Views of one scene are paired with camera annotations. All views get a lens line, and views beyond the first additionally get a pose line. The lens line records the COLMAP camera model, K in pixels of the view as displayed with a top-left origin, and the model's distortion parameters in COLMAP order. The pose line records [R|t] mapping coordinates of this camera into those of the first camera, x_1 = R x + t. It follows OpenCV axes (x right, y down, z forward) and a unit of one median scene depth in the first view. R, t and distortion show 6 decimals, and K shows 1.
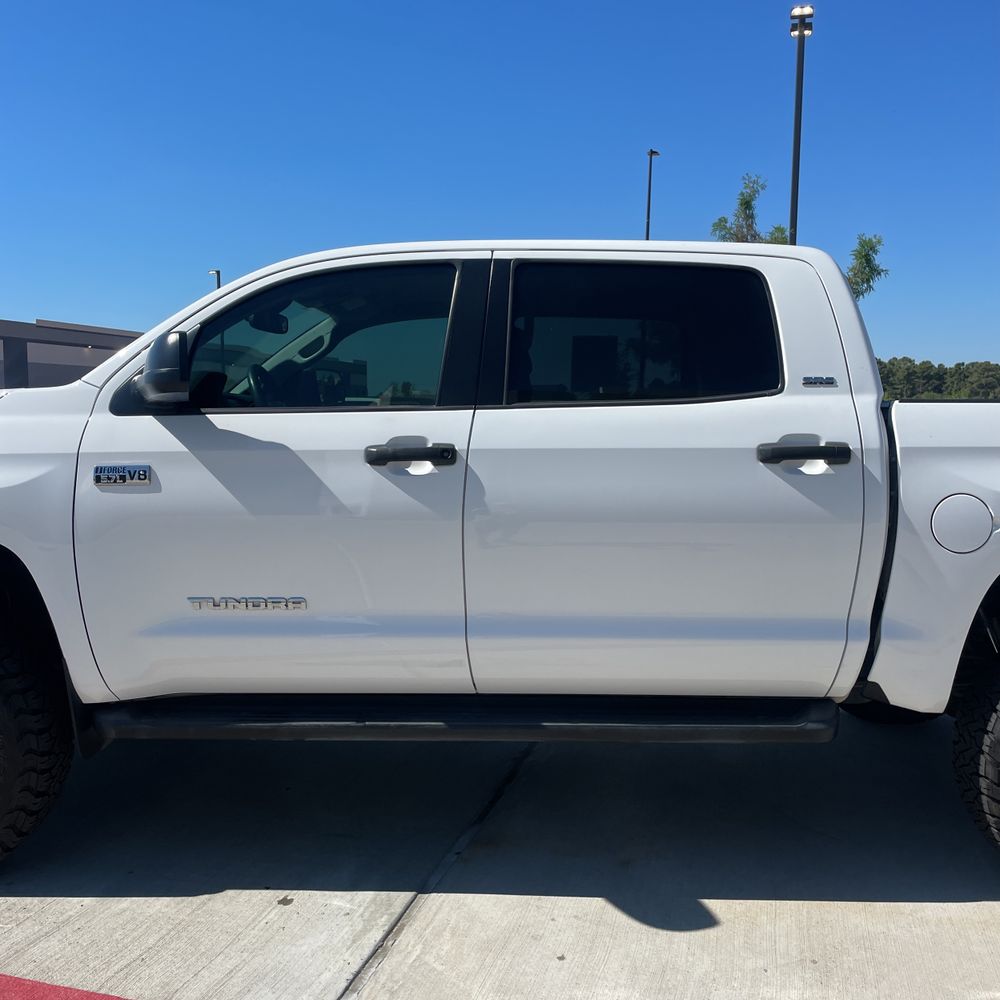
lens RADIAL K [[1023.6, 0, 493.7], [0, 1023.6, 491.9], [0, 0, 1]] dist [0.038085, 0.000000]
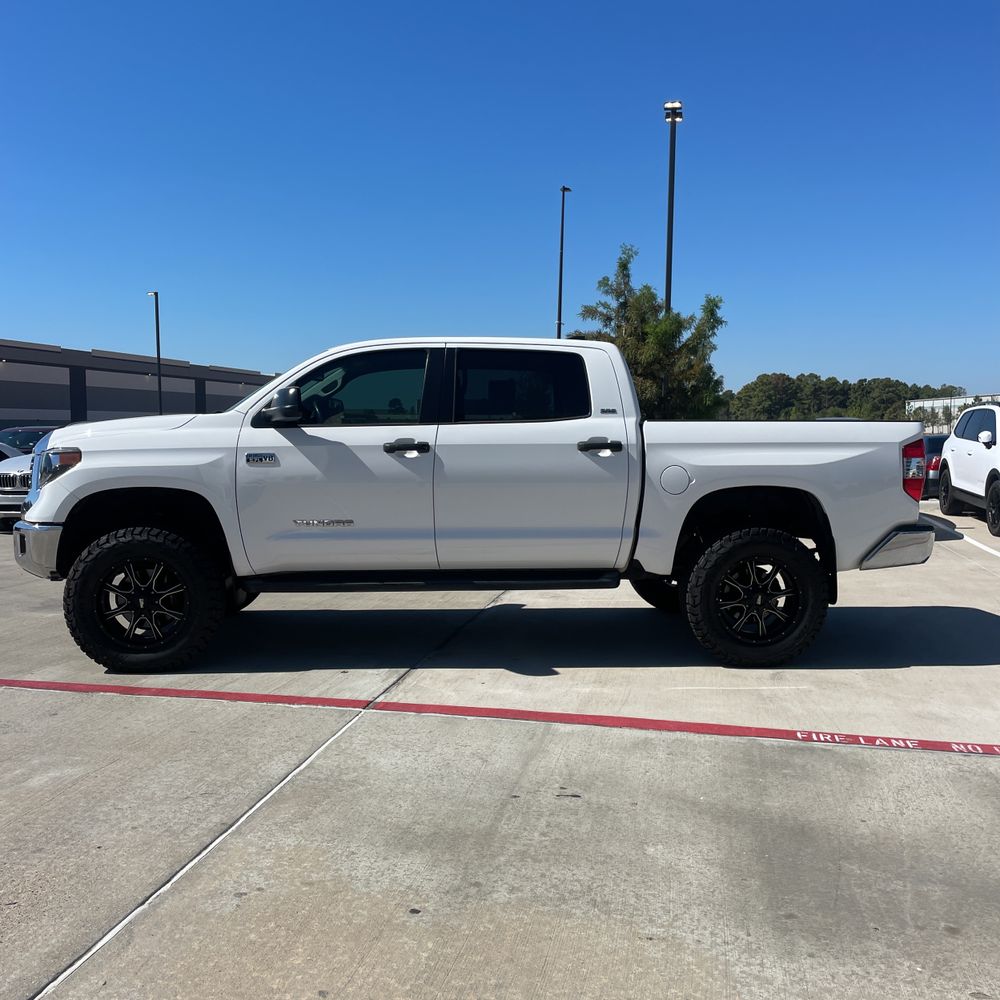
lens RADIAL K [[1023.6, 0, 507.3], [0, 1023.6, 501.0], [0, 0, 1]] dist [0.038085, 0.000000]
pose [[0.996123, -0.007415, 0.087653, -0.059839], [0.007850, 0.999959, -0.004618, 0.077221], [-0.087615, 0.005288, 0.996140, -0.988889]]
